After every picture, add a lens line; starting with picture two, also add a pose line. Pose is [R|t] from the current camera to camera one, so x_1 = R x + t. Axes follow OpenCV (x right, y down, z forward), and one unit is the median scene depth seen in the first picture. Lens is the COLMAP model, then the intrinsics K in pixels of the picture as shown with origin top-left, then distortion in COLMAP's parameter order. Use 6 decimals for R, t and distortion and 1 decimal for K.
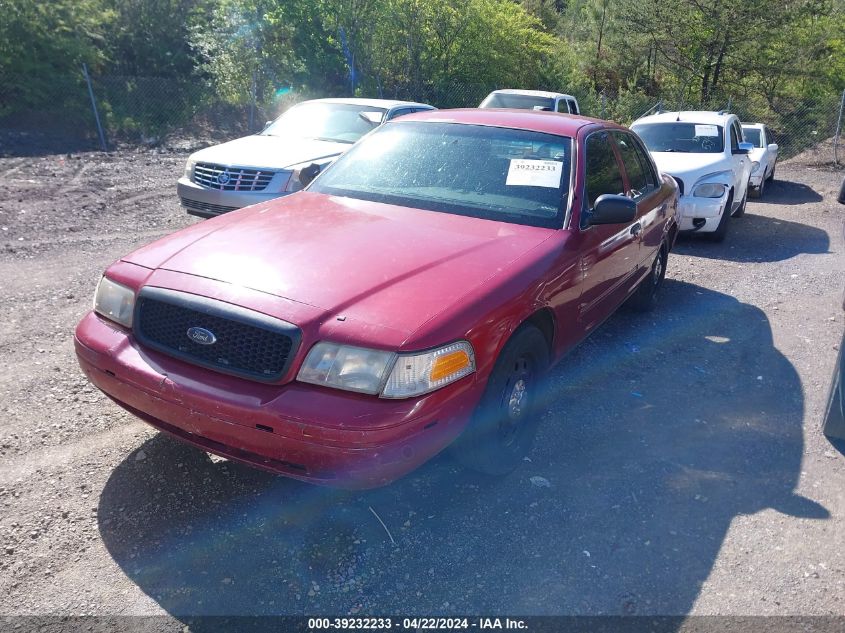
lens RADIAL K [[688.6, 0, 422.5], [0, 688.6, 316.5], [0, 0, 1]] dist [0.004083, 0.001847]
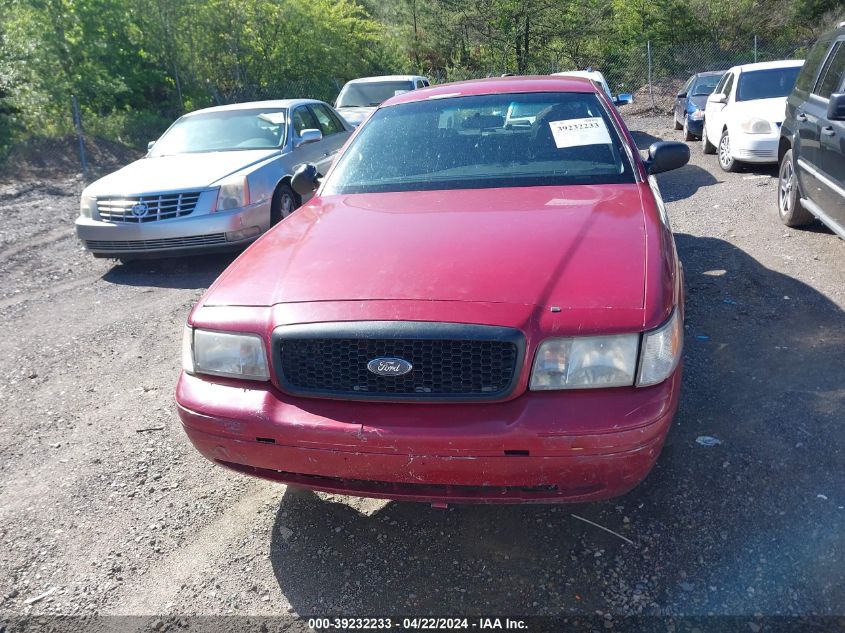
lens RADIAL K [[688.6, 0, 422.5], [0, 688.6, 316.5], [0, 0, 1]] dist [0.004083, 0.001847]
pose [[0.950279, -0.209752, 0.230163, -0.185169], [0.208969, 0.977520, 0.028057, -0.018272], [-0.230874, 0.021435, 0.972748, 0.075440]]
